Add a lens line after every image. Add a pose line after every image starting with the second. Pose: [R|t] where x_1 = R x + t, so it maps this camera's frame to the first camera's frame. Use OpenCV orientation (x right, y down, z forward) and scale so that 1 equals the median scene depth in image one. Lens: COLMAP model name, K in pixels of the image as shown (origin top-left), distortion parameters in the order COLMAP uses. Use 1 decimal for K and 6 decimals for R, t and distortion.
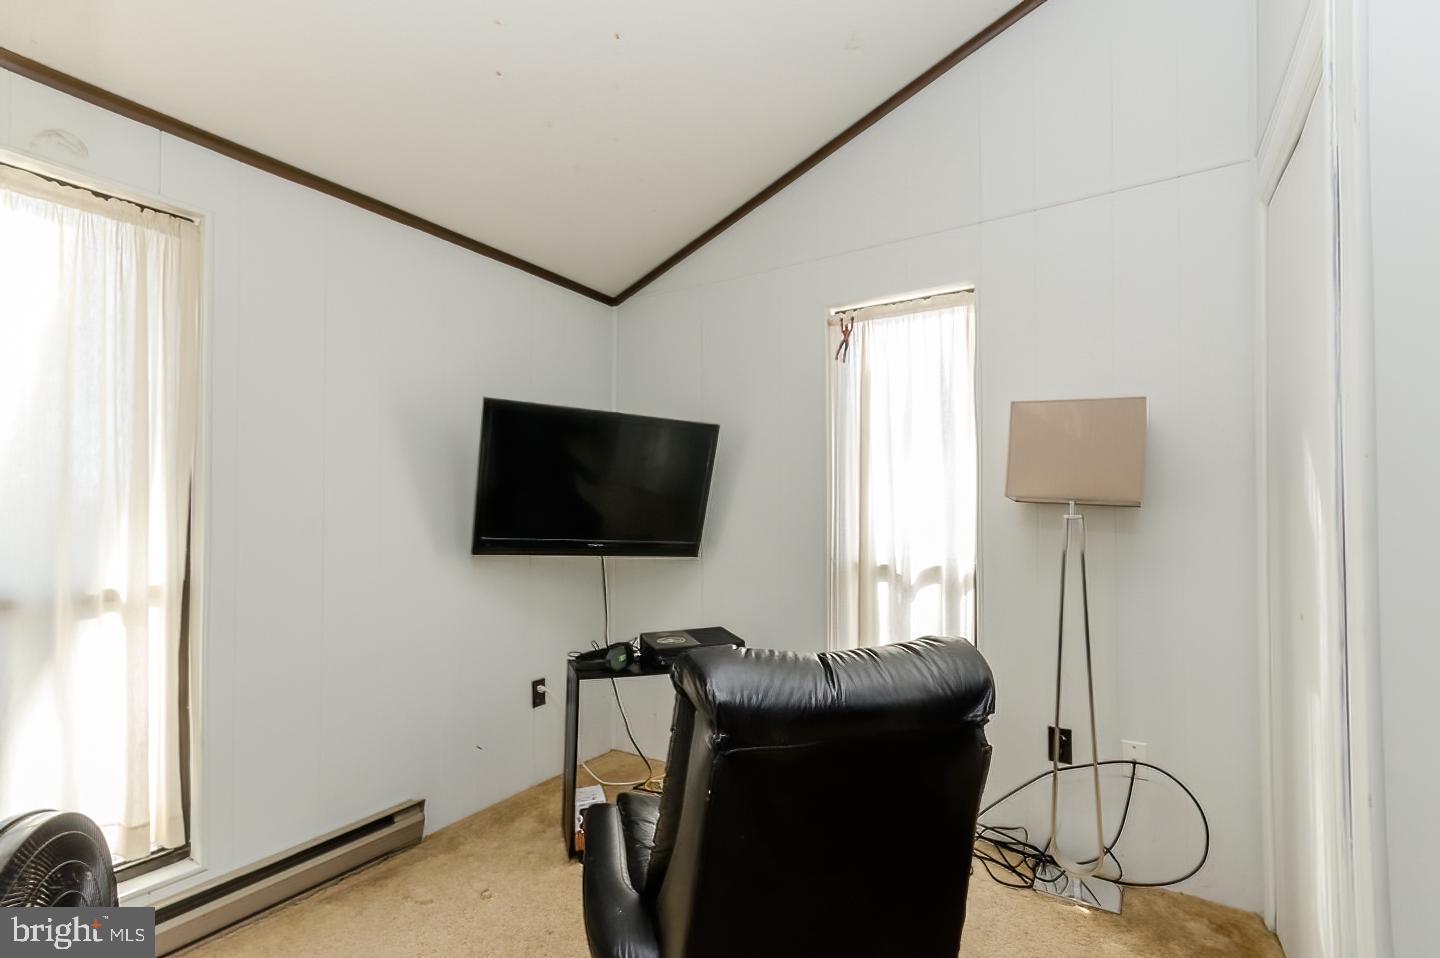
lens RADIAL K [[622.7, 0, 744.9], [0, 622.7, 500.7], [0, 0, 1]] dist [-0.000014, 0.000478]
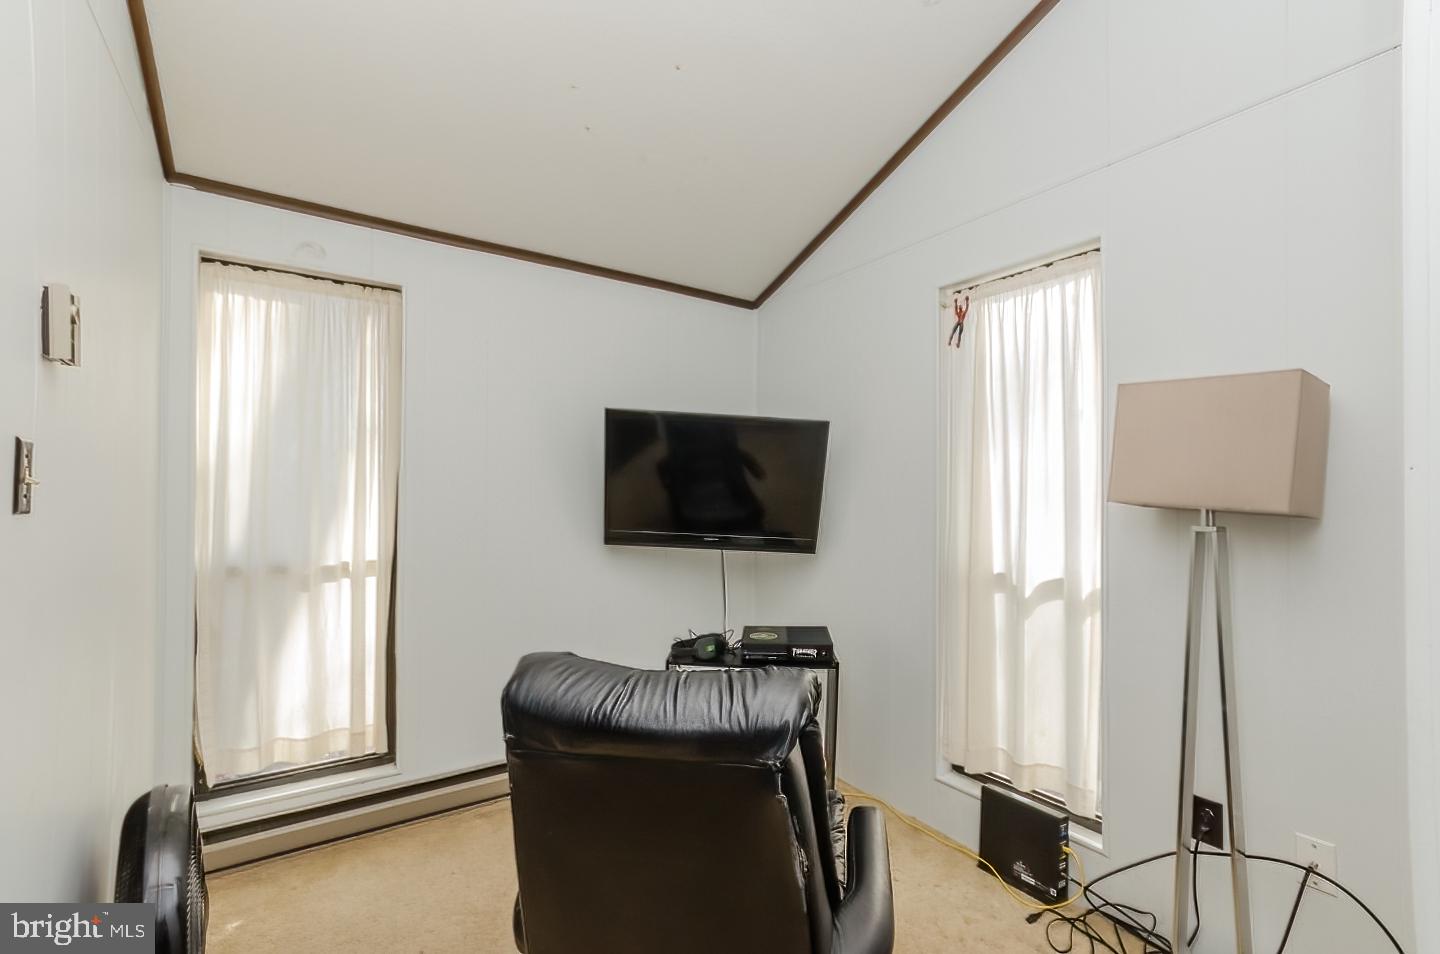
lens RADIAL K [[635.2, 0, 807.0], [0, 635.2, 485.6], [0, 0, 1]] dist [0.004560, 0.000590]
pose [[0.916428, 0.004820, -0.400170, 0.363834], [-0.002226, 0.999973, 0.006947, -0.030474], [0.400193, -0.005476, 0.916414, 0.072466]]
